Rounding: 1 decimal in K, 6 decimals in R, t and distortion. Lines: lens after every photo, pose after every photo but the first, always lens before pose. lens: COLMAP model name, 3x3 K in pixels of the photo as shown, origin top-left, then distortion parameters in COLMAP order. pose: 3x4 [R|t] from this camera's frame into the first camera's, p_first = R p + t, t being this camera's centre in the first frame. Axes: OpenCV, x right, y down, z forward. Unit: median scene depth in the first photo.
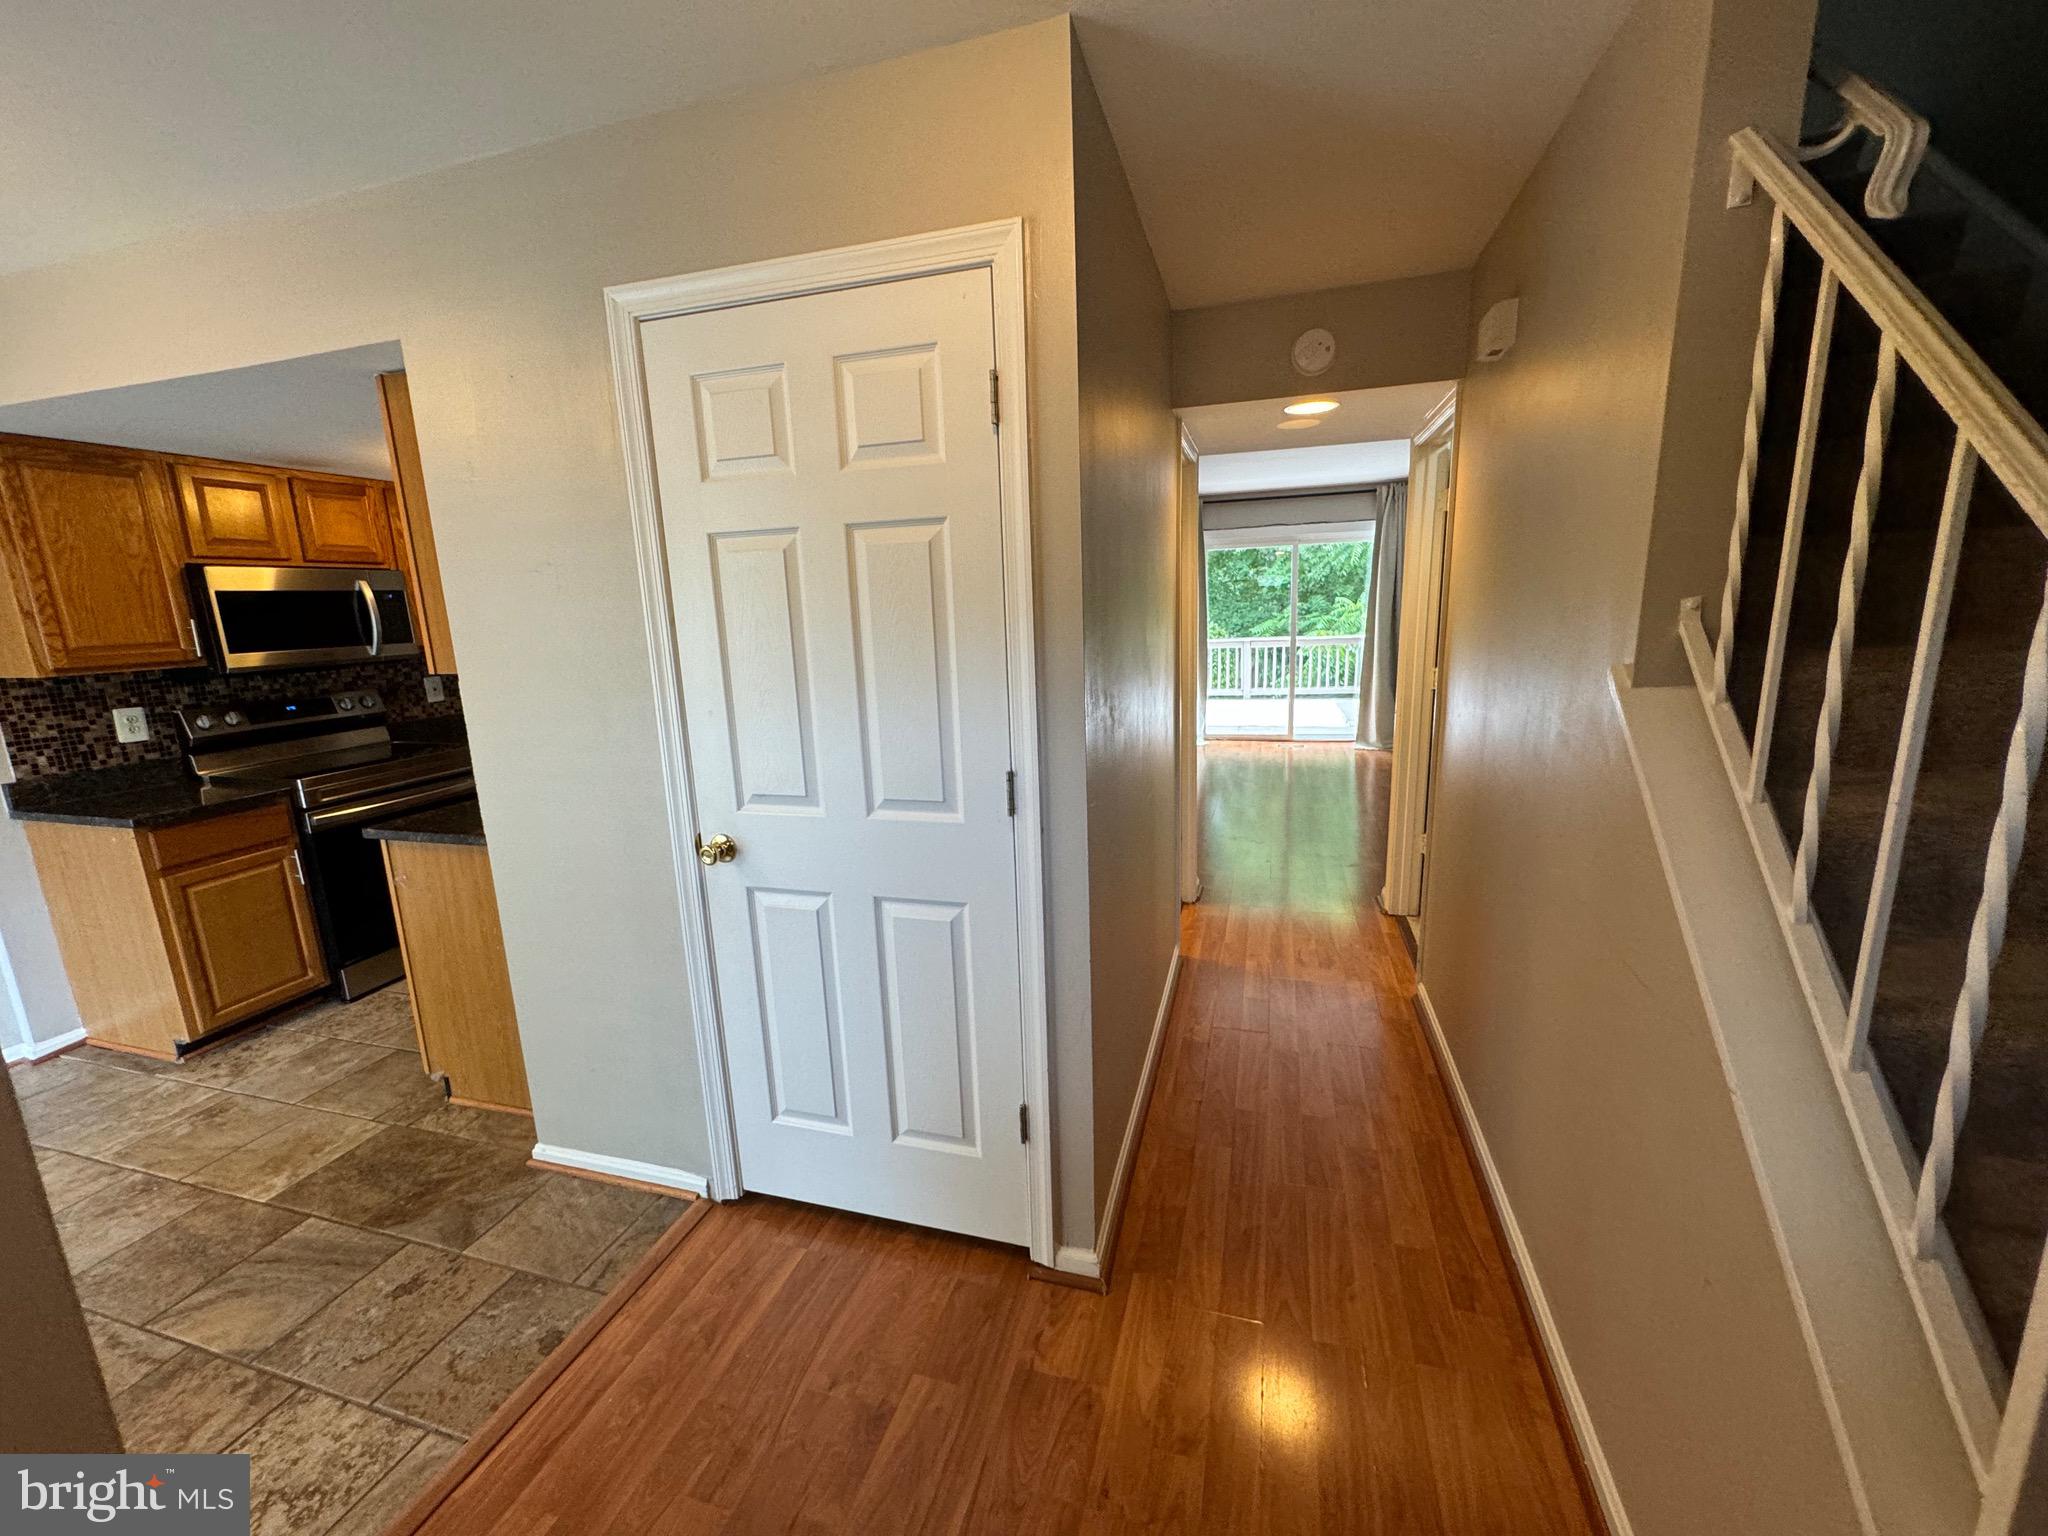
lens RADIAL K [[819.6, 0, 1021.6], [0, 819.6, 768.6], [0, 0, 1]] dist [-0.001959, 0.000591]
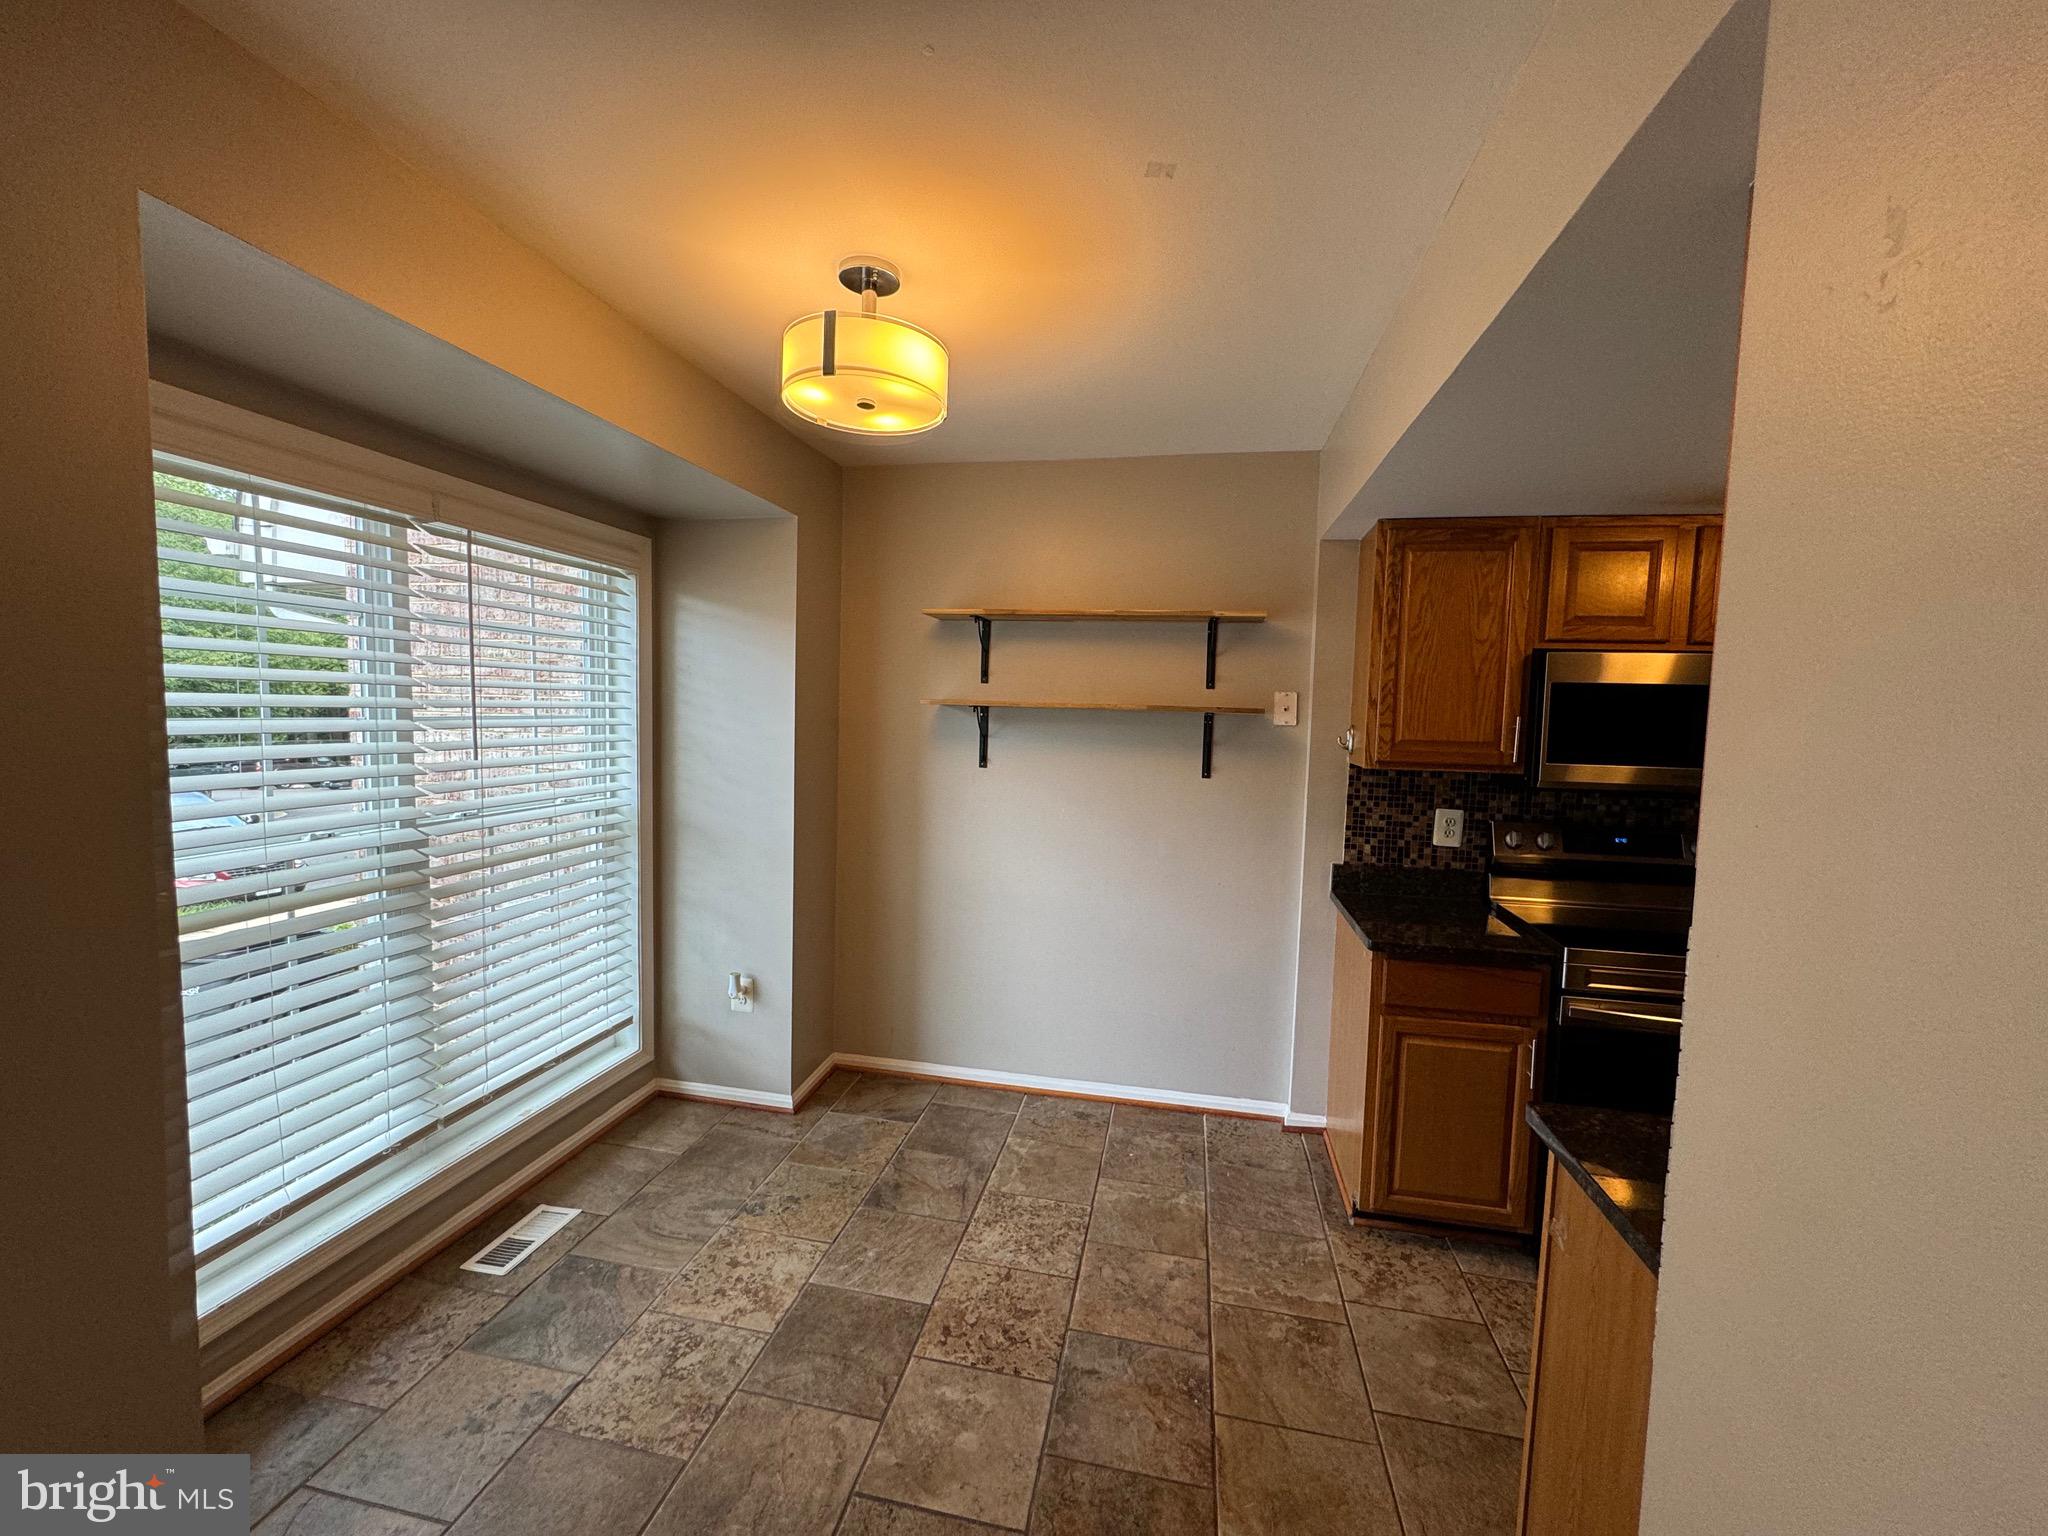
lens RADIAL K [[819.6, 0, 1025.0], [0, 819.6, 766.9], [0, 0, 1]] dist [-0.001959, 0.000591]
pose [[0.089041, 0.107263, -0.990236, -0.269377], [-0.231198, 0.969256, 0.084201, -0.095601], [0.968824, 0.221444, 0.111102, 0.478863]]
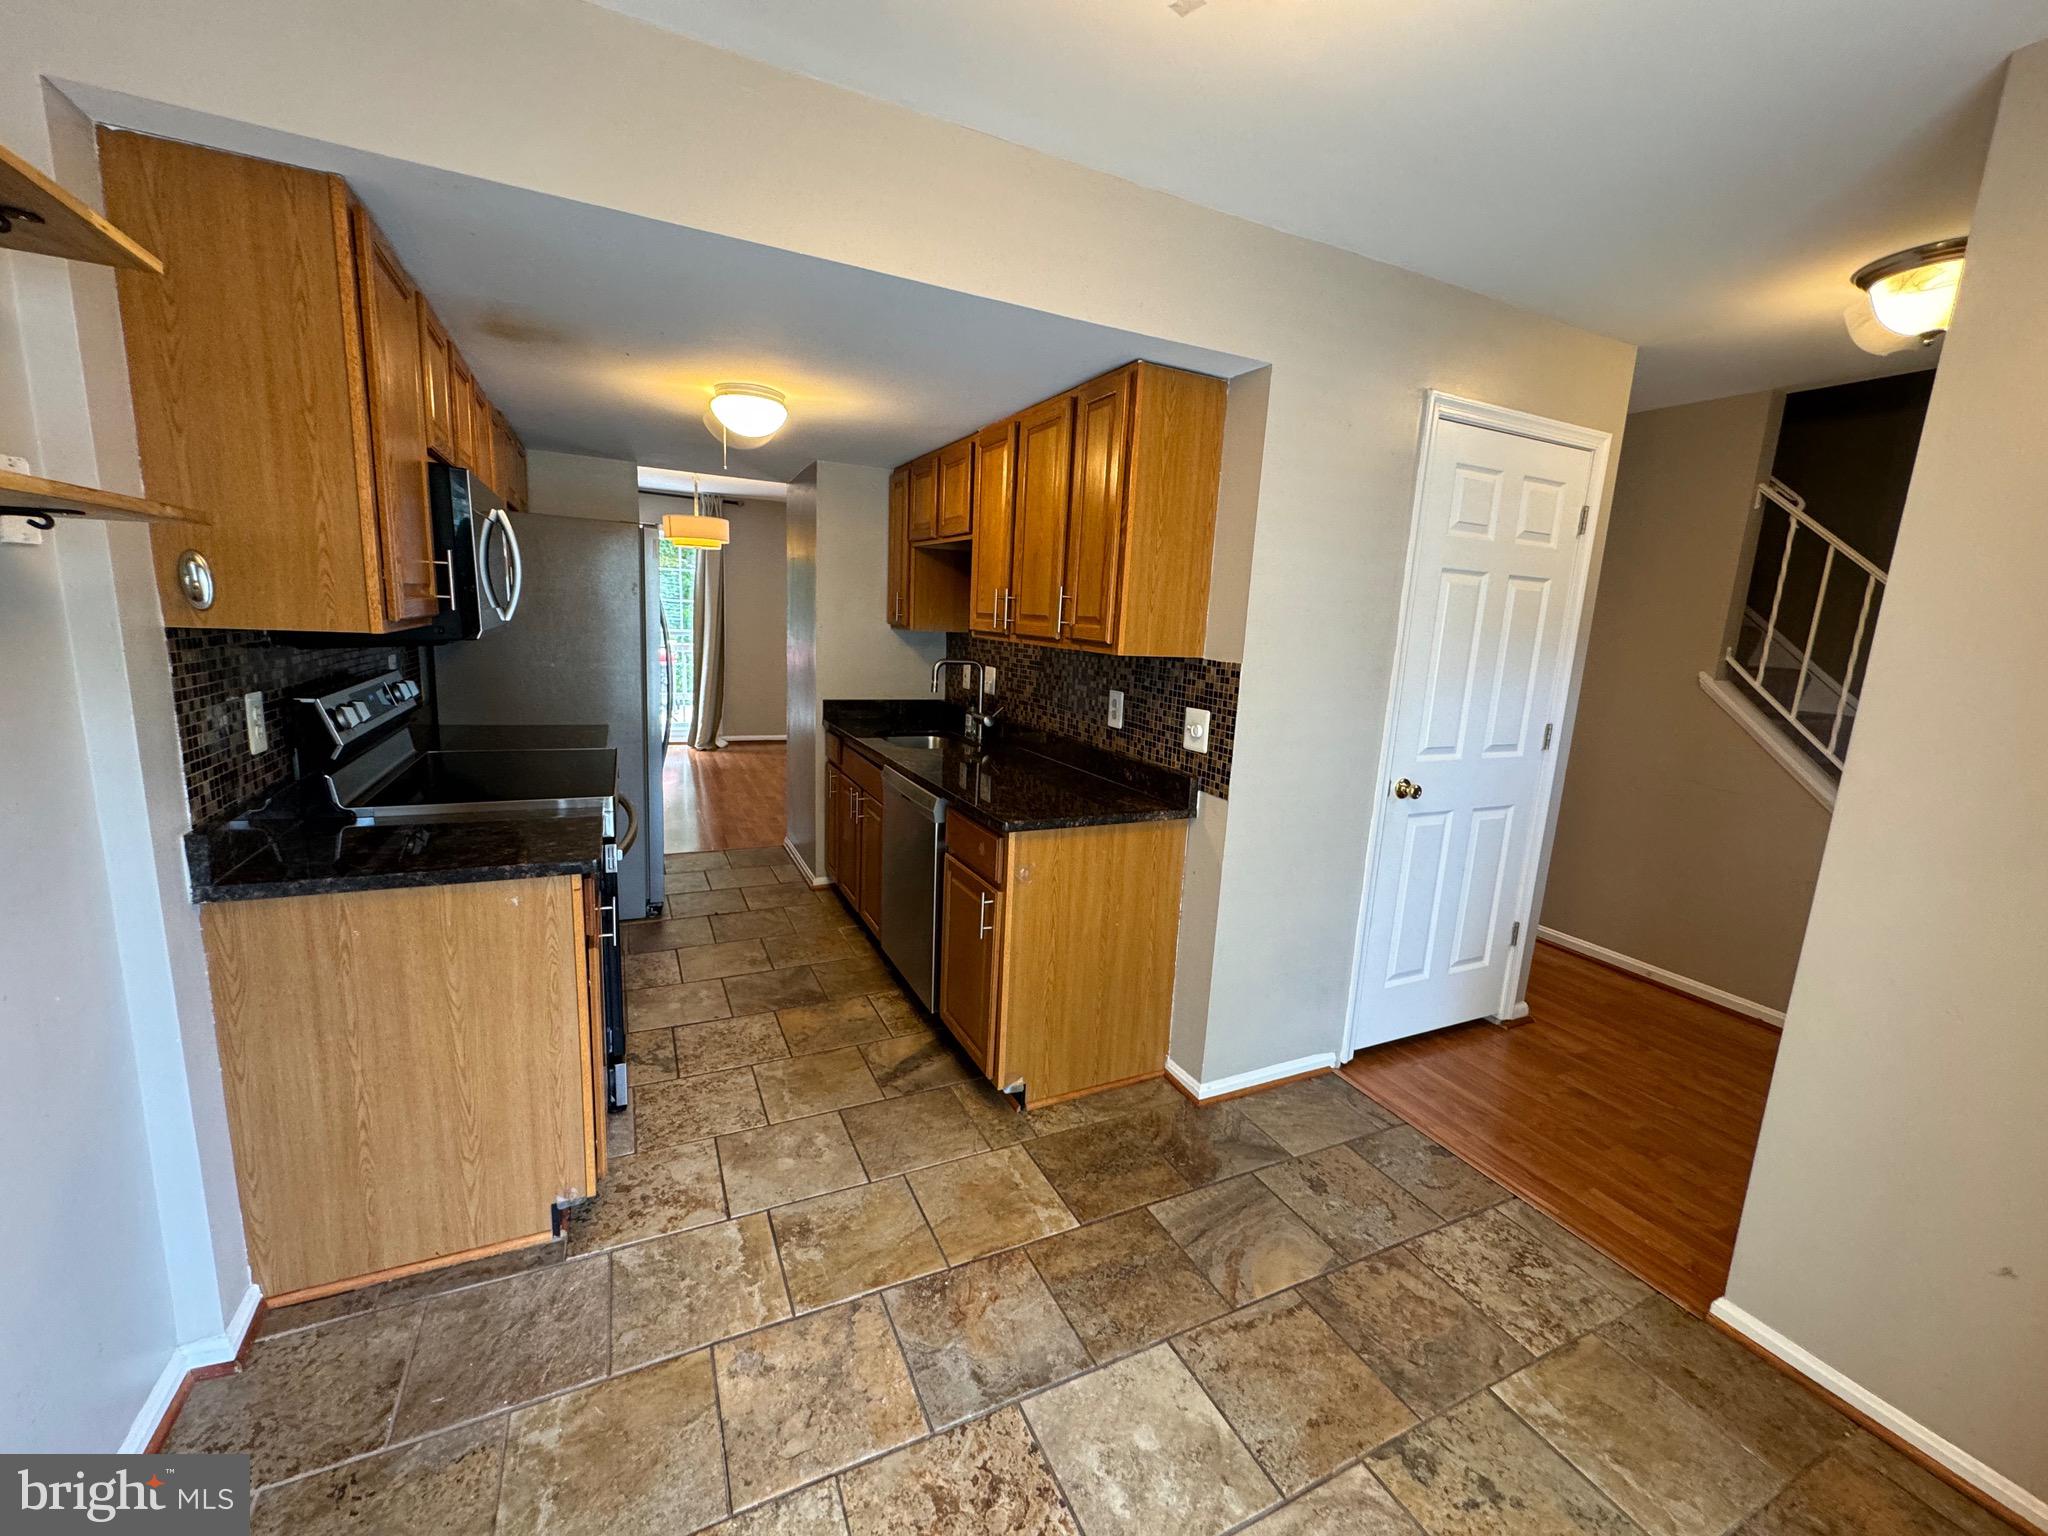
lens RADIAL K [[819.6, 0, 1021.2], [0, 819.6, 768.2], [0, 0, 1]] dist [-0.001959, 0.000591]
pose [[0.735746, -0.054318, 0.675076, -1.195559], [0.062389, 0.997976, 0.012303, 0.002976], [-0.674378, 0.033066, 0.737646, 0.268779]]
